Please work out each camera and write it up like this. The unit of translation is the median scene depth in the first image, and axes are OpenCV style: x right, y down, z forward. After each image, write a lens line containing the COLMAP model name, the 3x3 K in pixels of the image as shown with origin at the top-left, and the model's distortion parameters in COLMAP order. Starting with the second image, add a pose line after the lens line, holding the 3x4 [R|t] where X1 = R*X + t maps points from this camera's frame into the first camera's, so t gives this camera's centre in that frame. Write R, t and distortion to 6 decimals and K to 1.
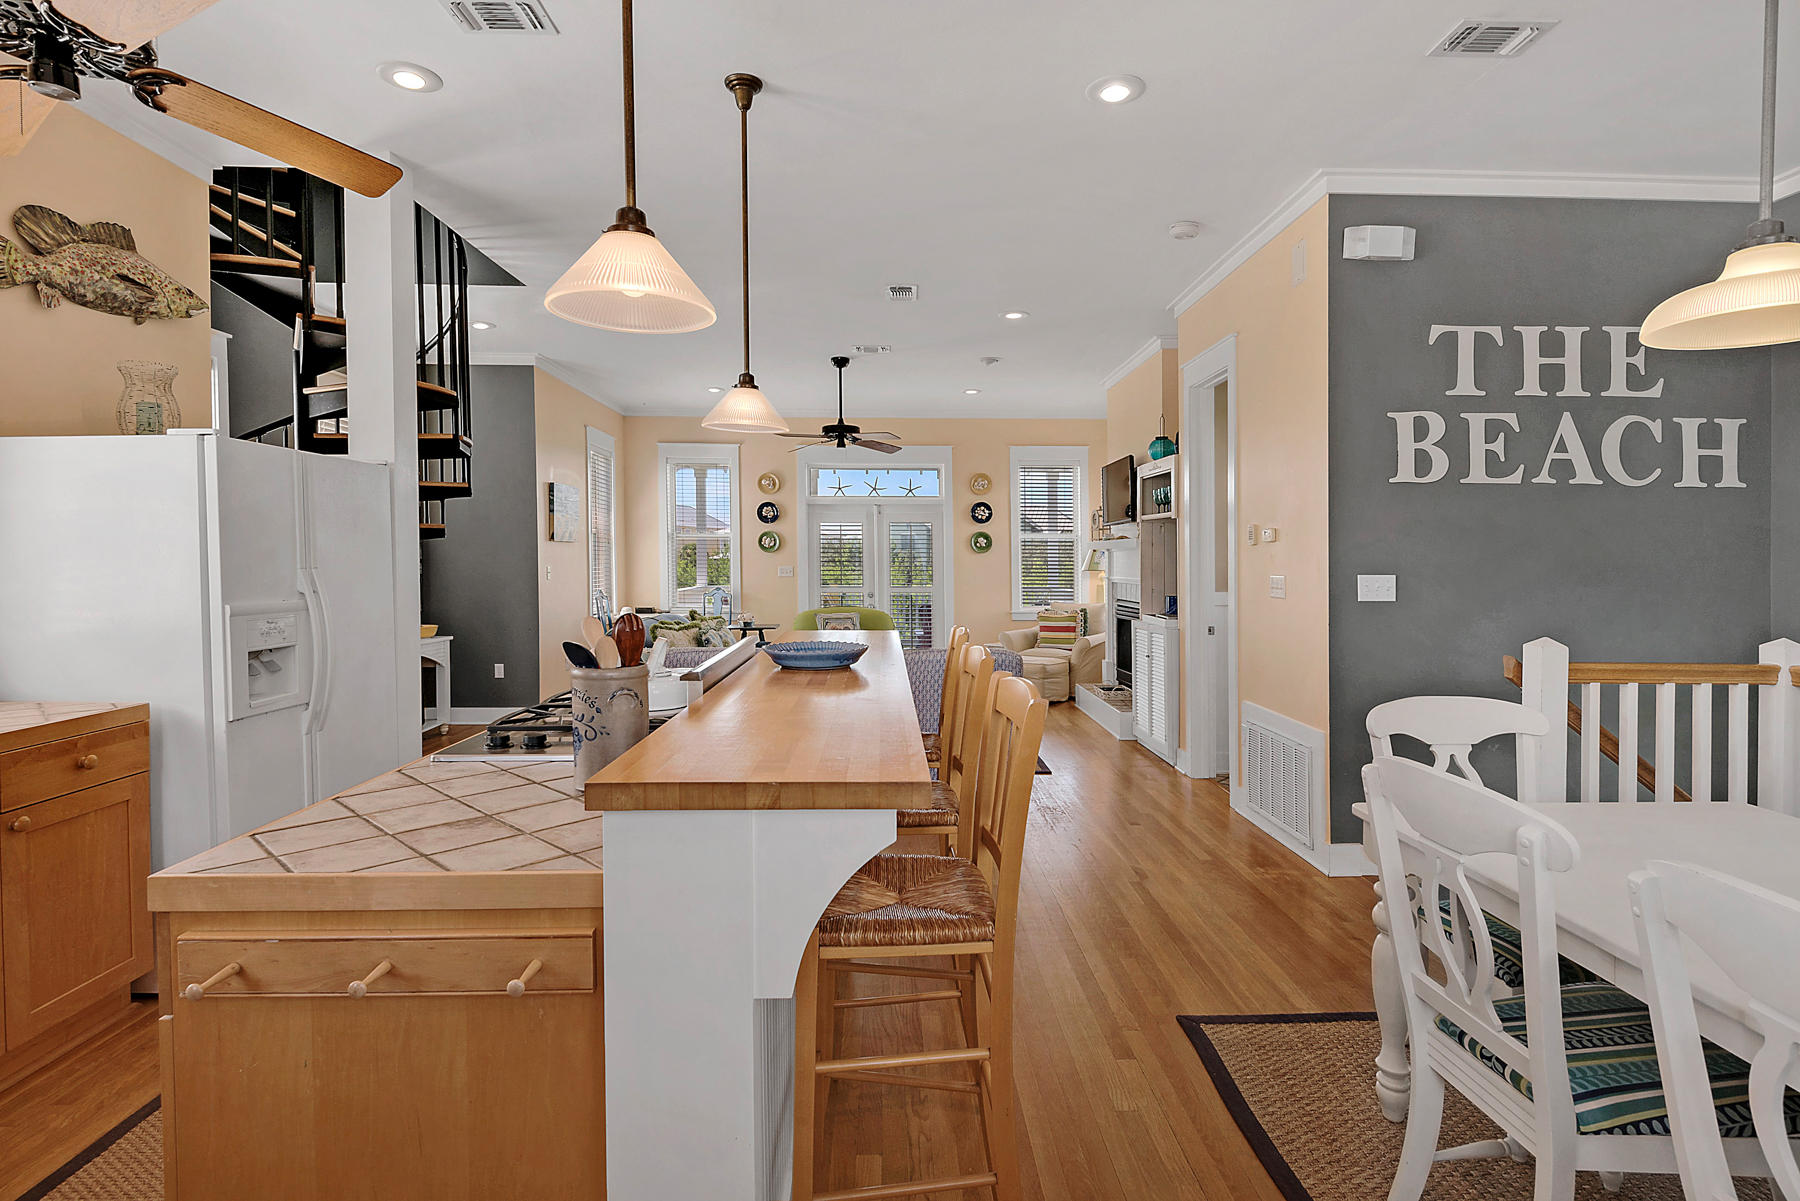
lens RADIAL K [[887.3, 0, 928.2], [0, 887.3, 581.4], [0, 0, 1]] dist [-0.003028, -0.003360]
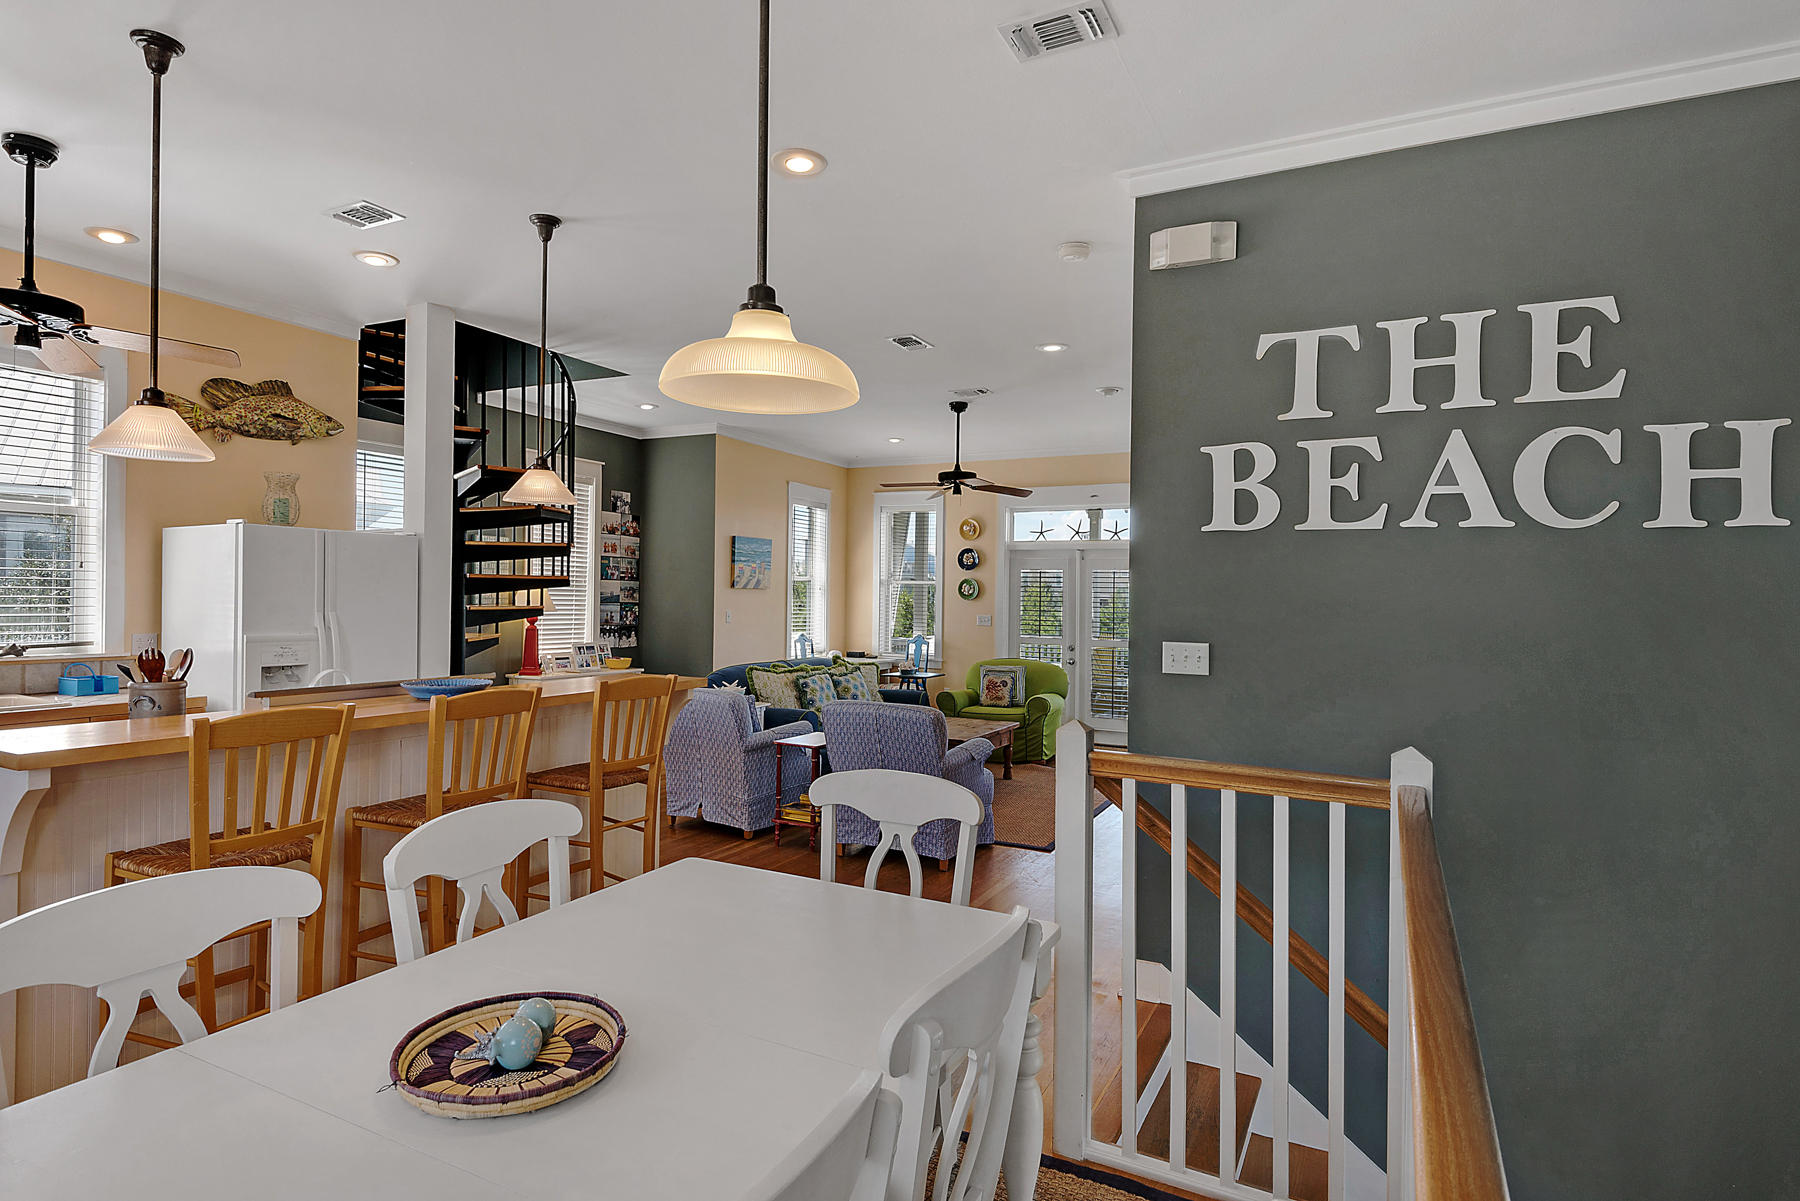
lens RADIAL K [[975.8, 0, 895.4], [0, 975.8, 609.0], [0, 0, 1]] dist [0.006514, -0.000656]
pose [[0.866882, 0.018729, -0.498161, 0.725081], [-0.028364, 0.999528, -0.011780, -0.020191], [0.497705, 0.024342, 0.867005, 0.070122]]
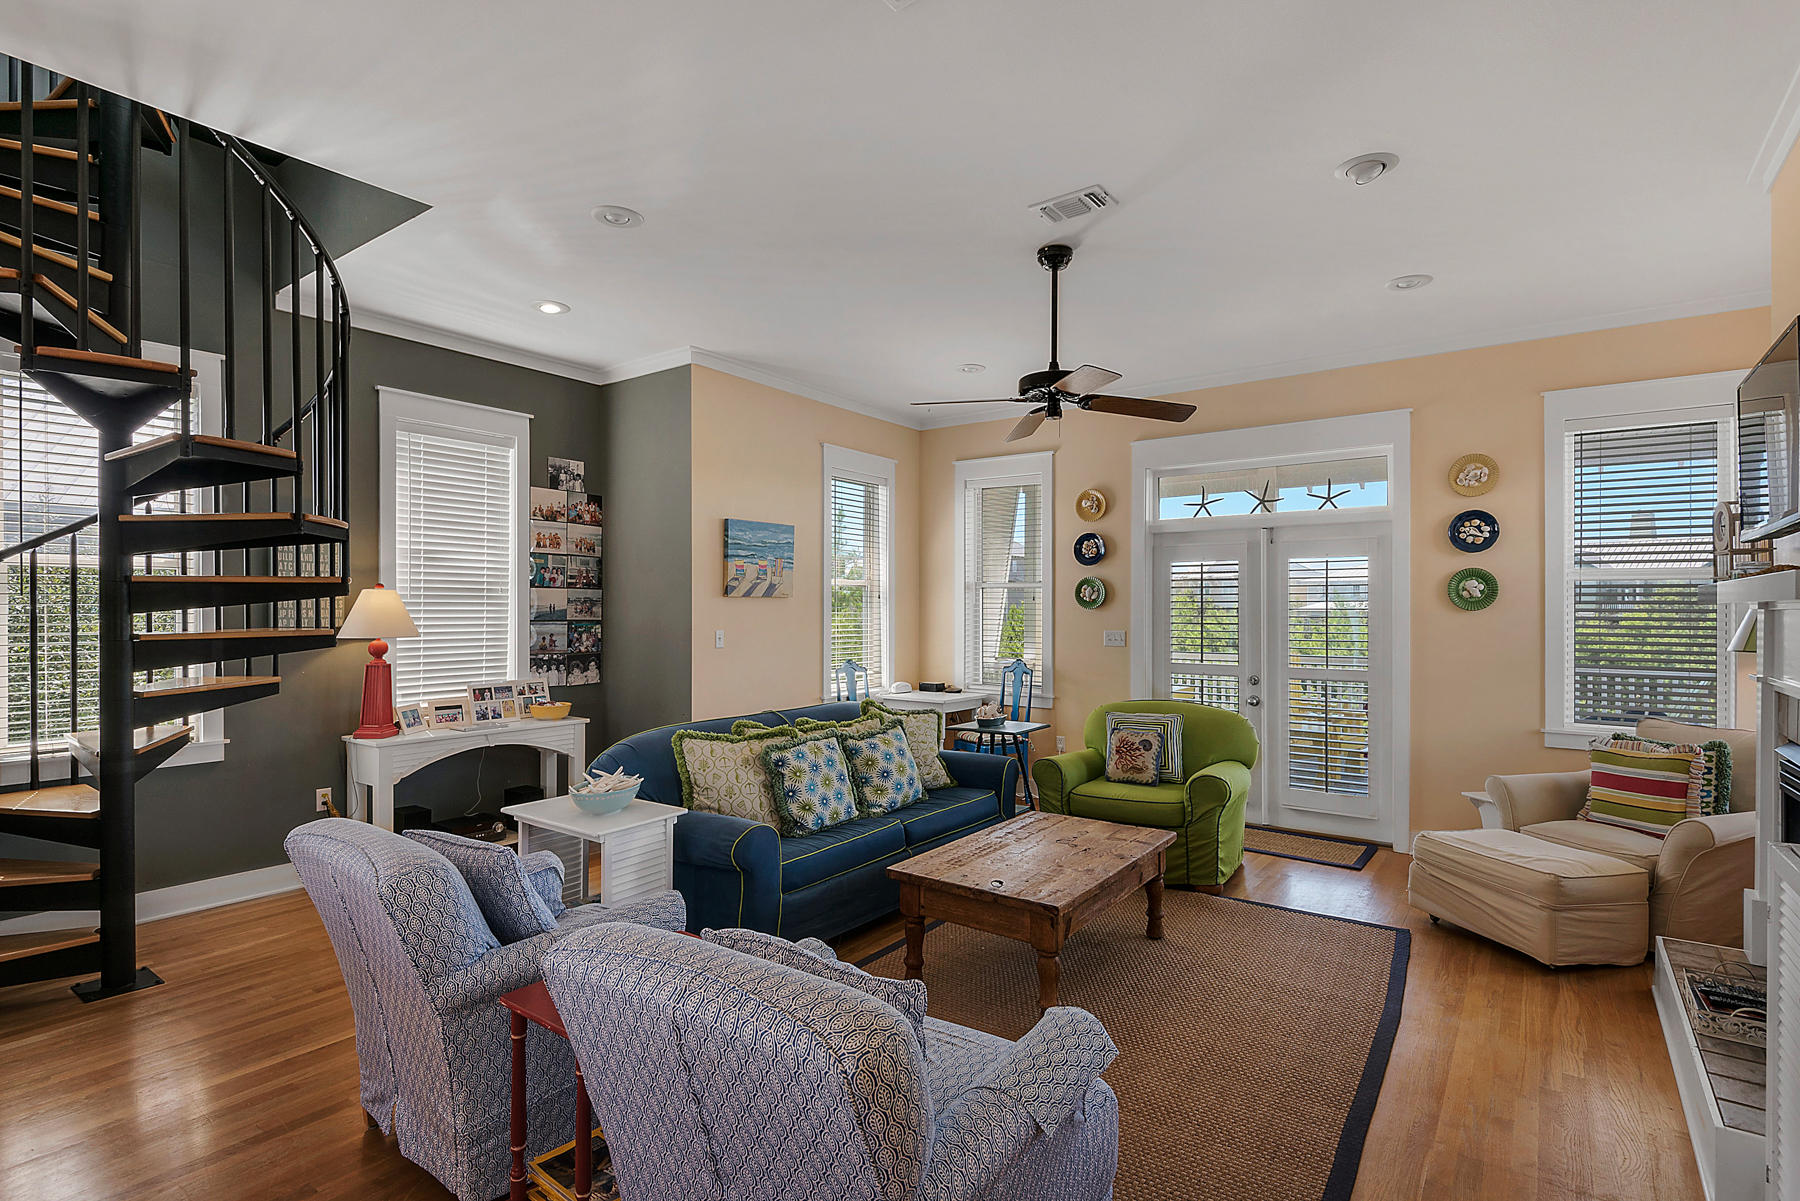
lens RADIAL K [[867.7, 0, 897.5], [0, 867.7, 632.5], [0, 0, 1]] dist [0.001475, -0.000304]
pose [[0.771851, 0.014839, -0.635631, 0.314348], [-0.015465, 0.999870, 0.004563, -0.039923], [0.635616, 0.006308, 0.771980, 1.017639]]
